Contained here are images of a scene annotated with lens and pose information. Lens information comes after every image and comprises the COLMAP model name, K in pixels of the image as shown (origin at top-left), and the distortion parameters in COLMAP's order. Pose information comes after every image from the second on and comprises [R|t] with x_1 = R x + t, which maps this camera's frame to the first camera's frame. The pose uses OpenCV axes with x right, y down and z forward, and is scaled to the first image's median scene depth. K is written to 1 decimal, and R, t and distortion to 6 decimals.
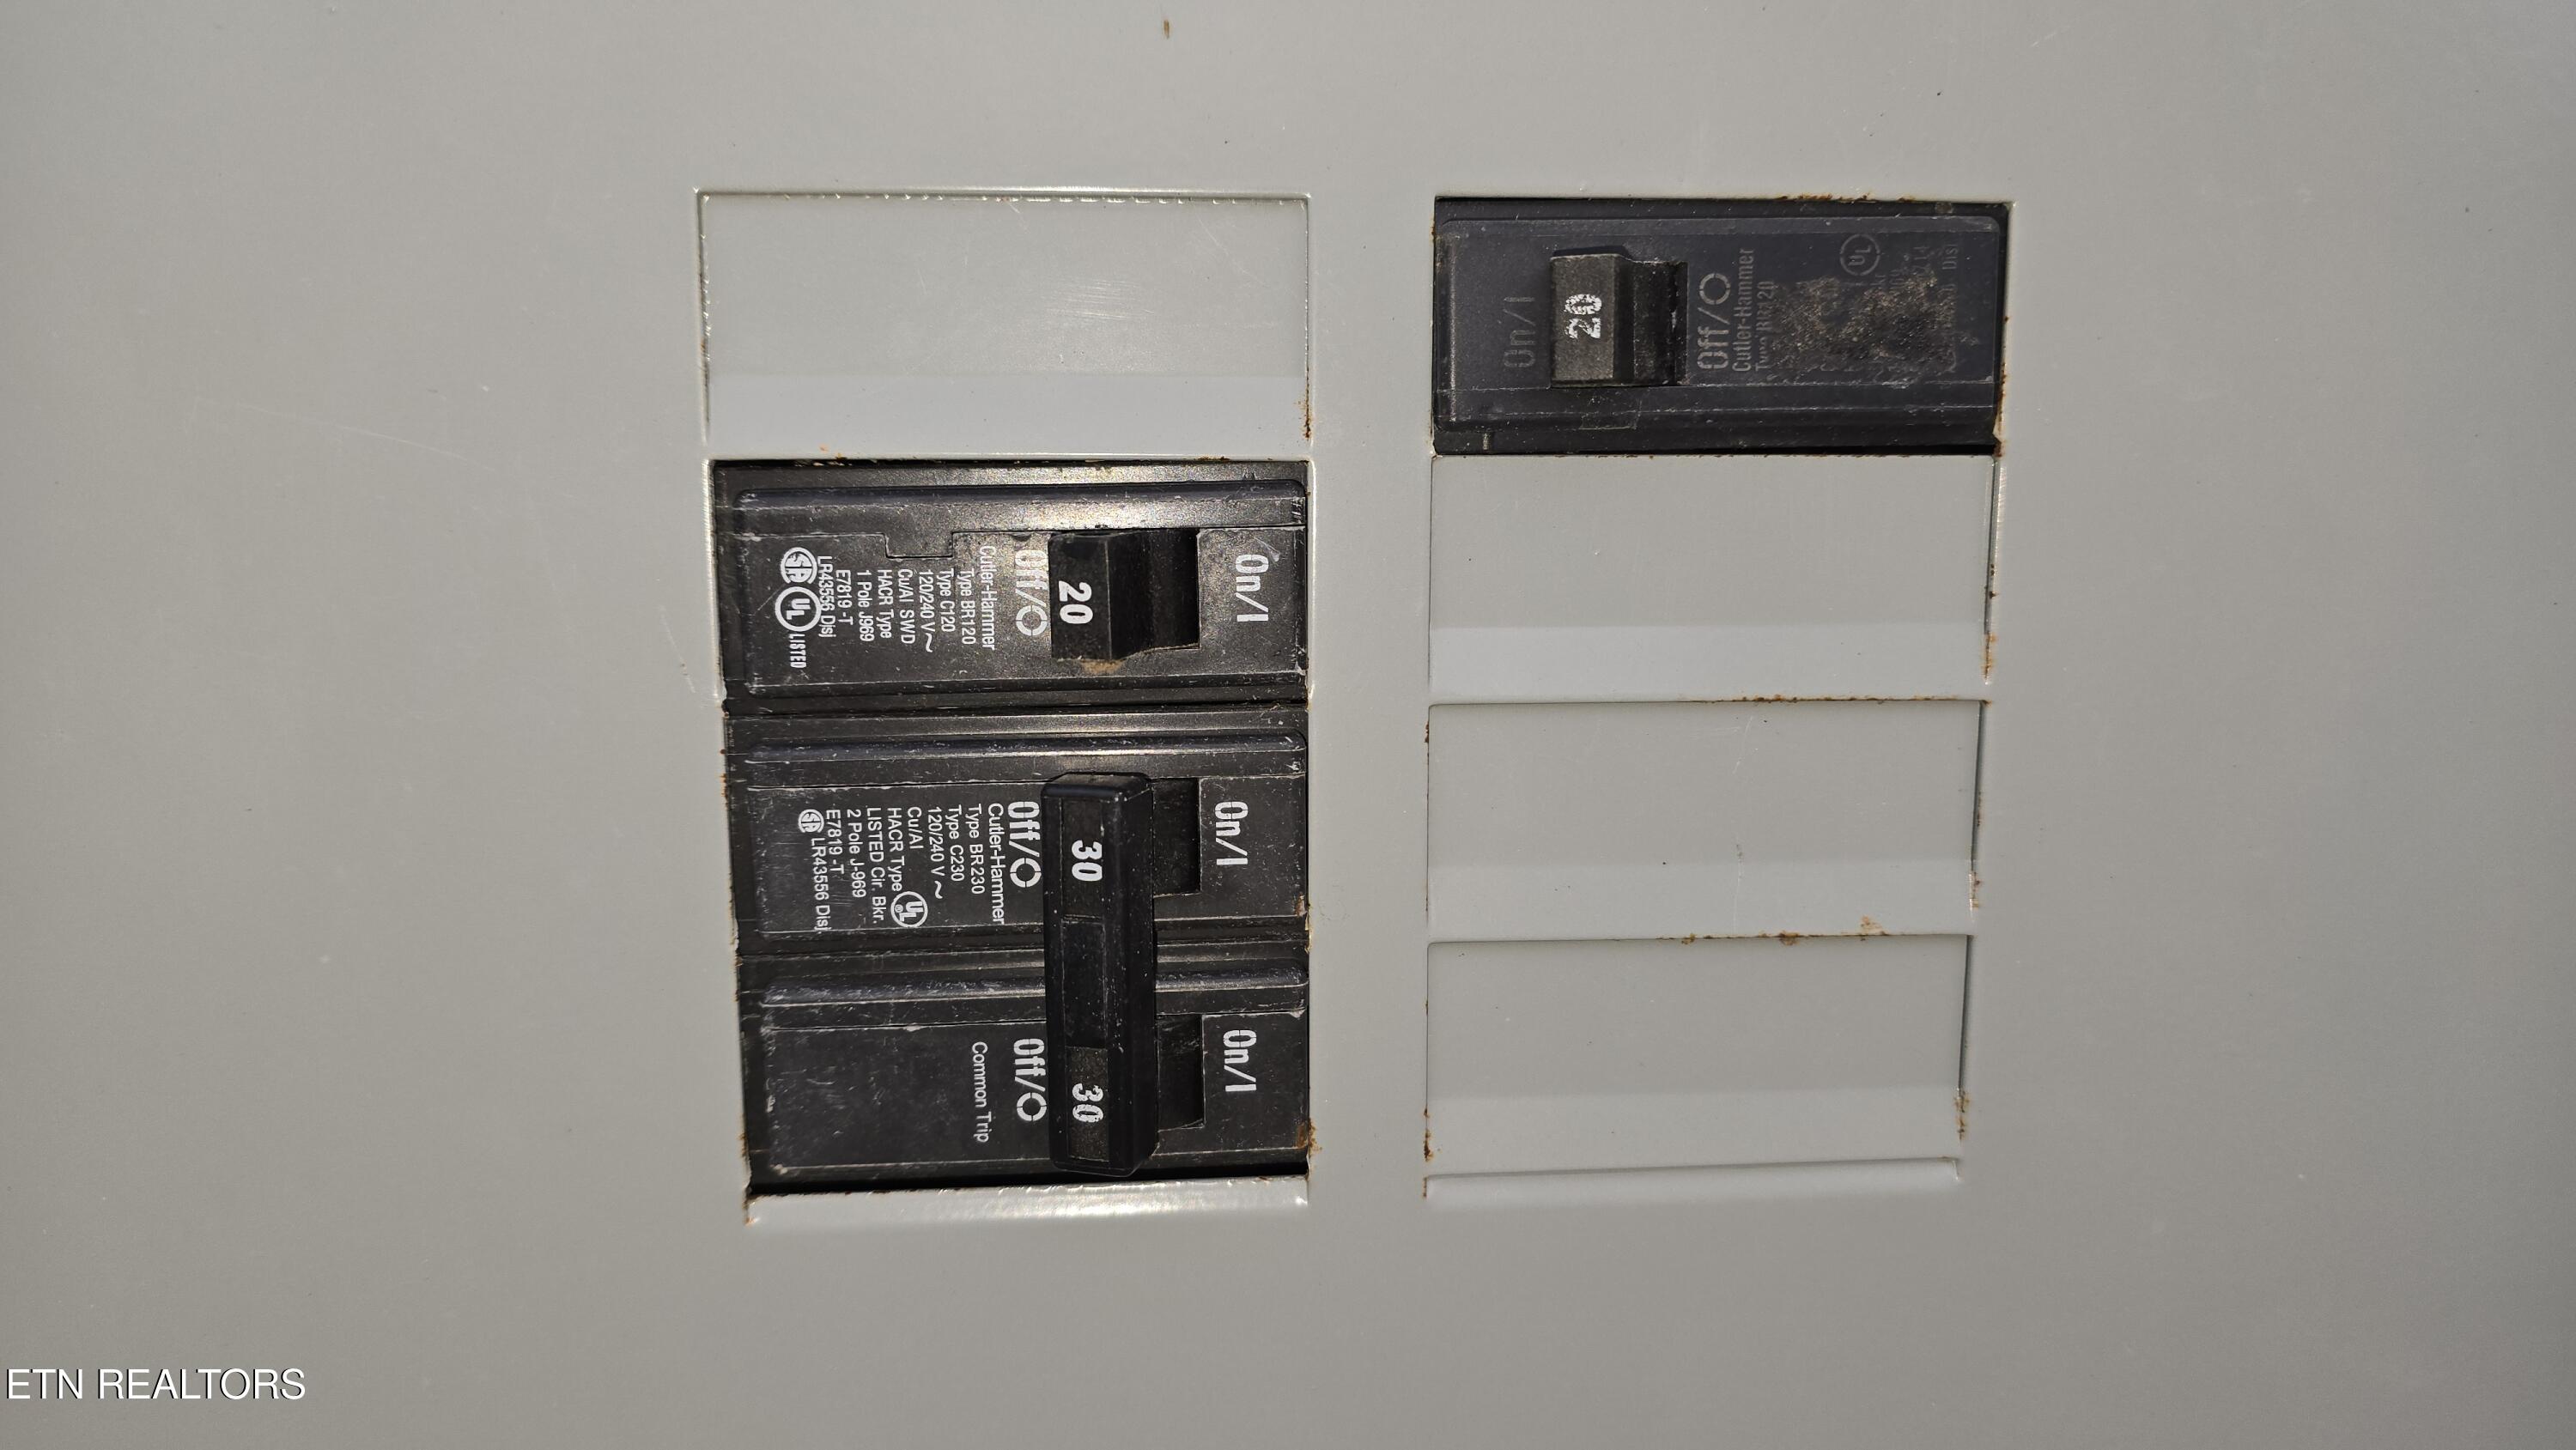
lens RADIAL K [[1731.1, 0, 1268.6], [0, 1731.1, 723.8], [0, 0, 1]] dist [0.050498, -0.030421]
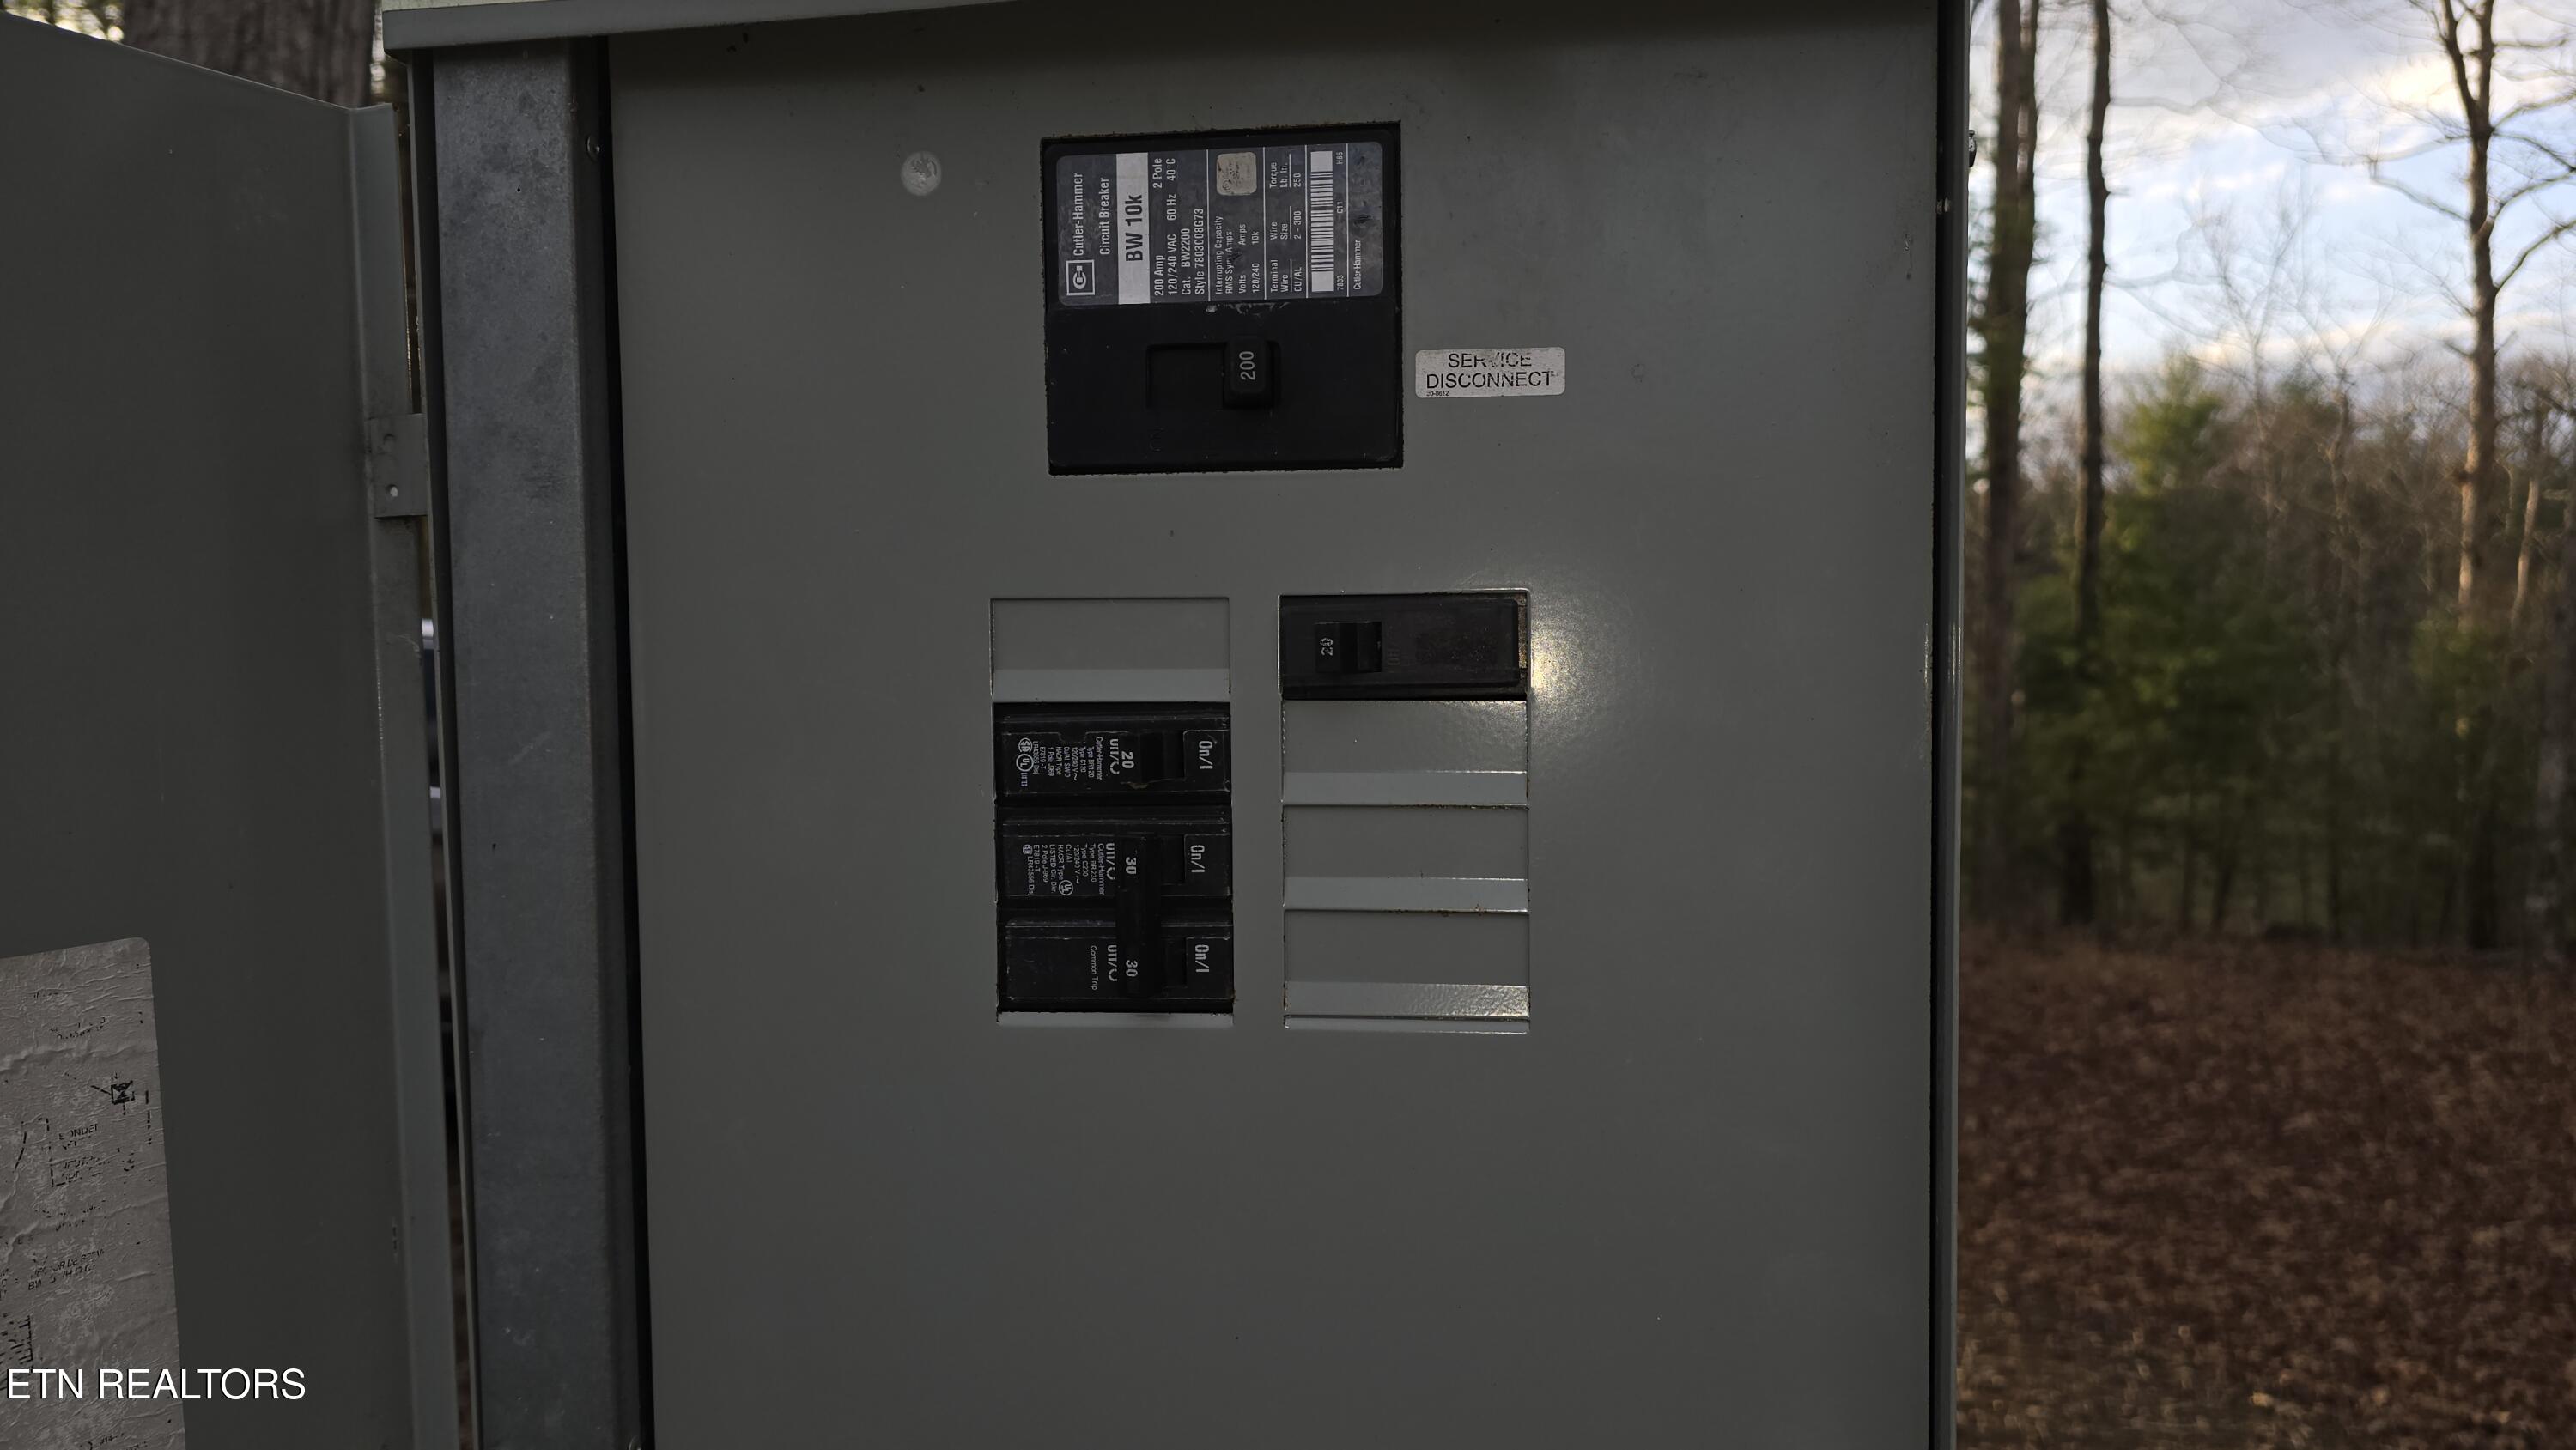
lens RADIAL K [[1731.1, 0, 1311.6], [0, 1731.1, 701.3], [0, 0, 1]] dist [0.050498, -0.030421]
pose [[0.983162, 0.000183, -0.182733, 0.566320], [-0.020841, 0.993586, -0.111139, 0.110235], [0.181541, 0.113077, 0.976861, -1.312033]]
